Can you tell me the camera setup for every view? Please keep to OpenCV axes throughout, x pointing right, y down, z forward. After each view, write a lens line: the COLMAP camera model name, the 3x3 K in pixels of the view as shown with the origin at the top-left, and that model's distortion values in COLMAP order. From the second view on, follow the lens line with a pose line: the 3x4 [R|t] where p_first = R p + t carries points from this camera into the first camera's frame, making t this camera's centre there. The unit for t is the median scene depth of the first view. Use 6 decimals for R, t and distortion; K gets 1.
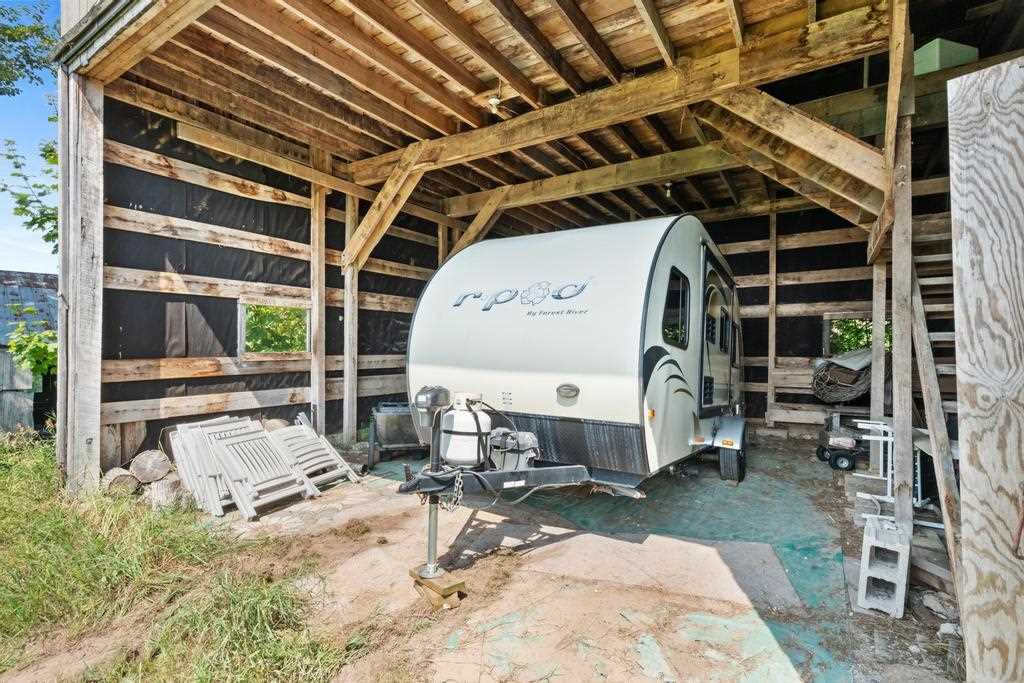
lens RADIAL K [[486.0, 0, 509.3], [0, 486.0, 342.5], [0, 0, 1]] dist [-0.002248, -0.000307]
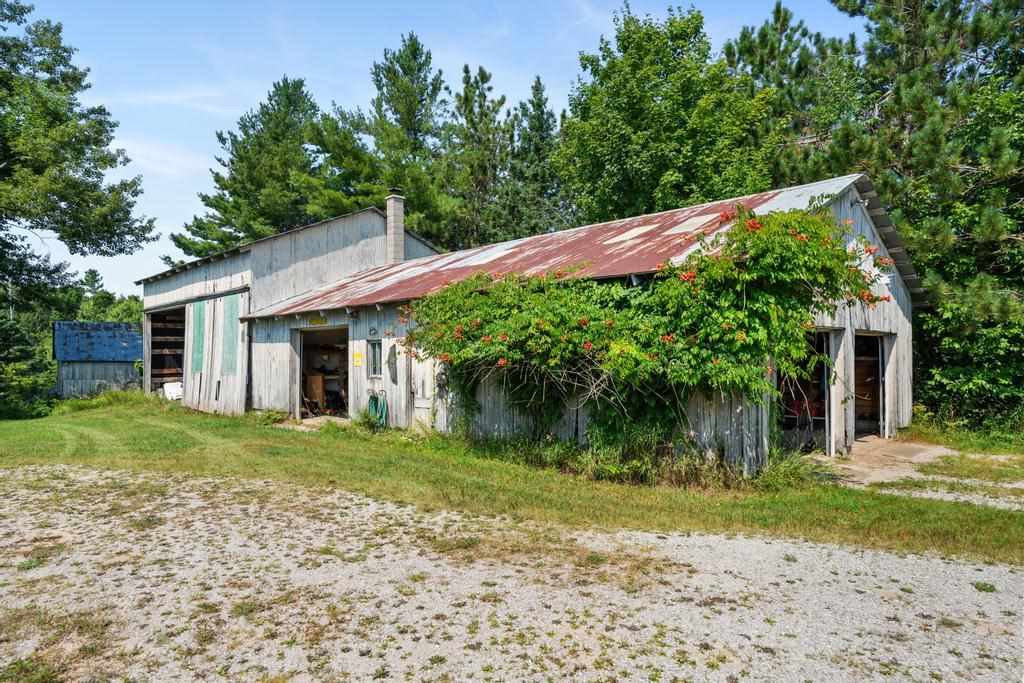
lens RADIAL K [[615.1, 0, 513.2], [0, 615.1, 344.0], [0, 0, 1]] dist [0.002639, 0.000308]
pose [[0.975440, -0.009775, -0.220048, 3.924039], [0.008901, 0.999948, -0.004963, -0.149039], [0.220085, 0.002882, 0.975476, -4.079858]]
